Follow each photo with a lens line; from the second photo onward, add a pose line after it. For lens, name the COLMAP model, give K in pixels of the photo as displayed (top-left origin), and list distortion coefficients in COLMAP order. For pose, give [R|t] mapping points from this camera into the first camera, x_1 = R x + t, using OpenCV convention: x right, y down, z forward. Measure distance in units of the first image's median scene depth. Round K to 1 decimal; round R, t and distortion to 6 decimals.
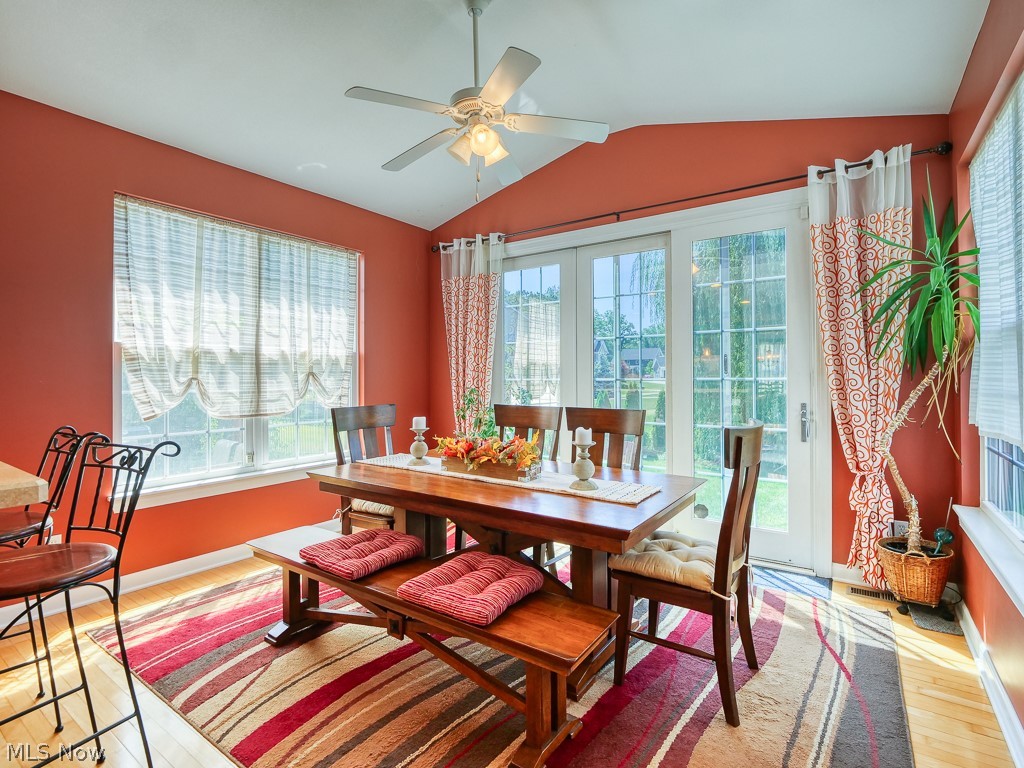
lens RADIAL K [[500.1, 0, 512.0], [0, 500.1, 375.1], [0, 0, 1]] dist [-0.008451, -0.003145]
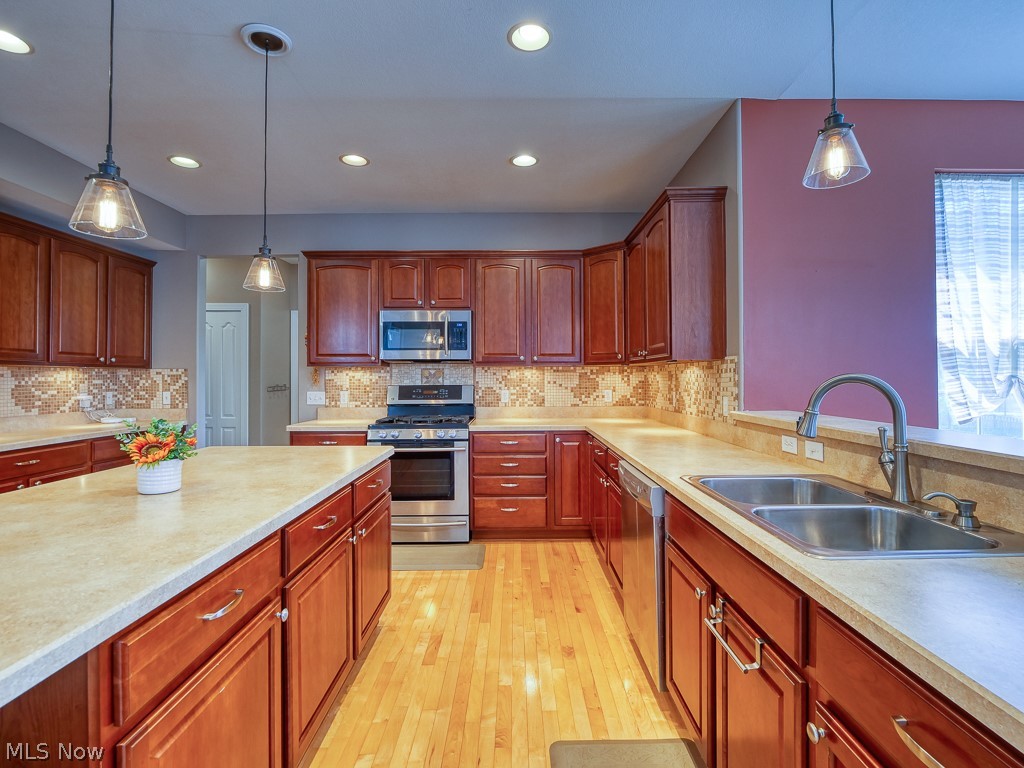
lens RADIAL K [[500.1, 0, 519.5], [0, 500.1, 371.3], [0, 0, 1]] dist [-0.008451, -0.003145]
pose [[0.575392, -0.008005, -0.817839, -0.448565], [0.005984, 0.999967, -0.005578, -0.001627], [0.817856, -0.001684, 0.575420, -0.129598]]
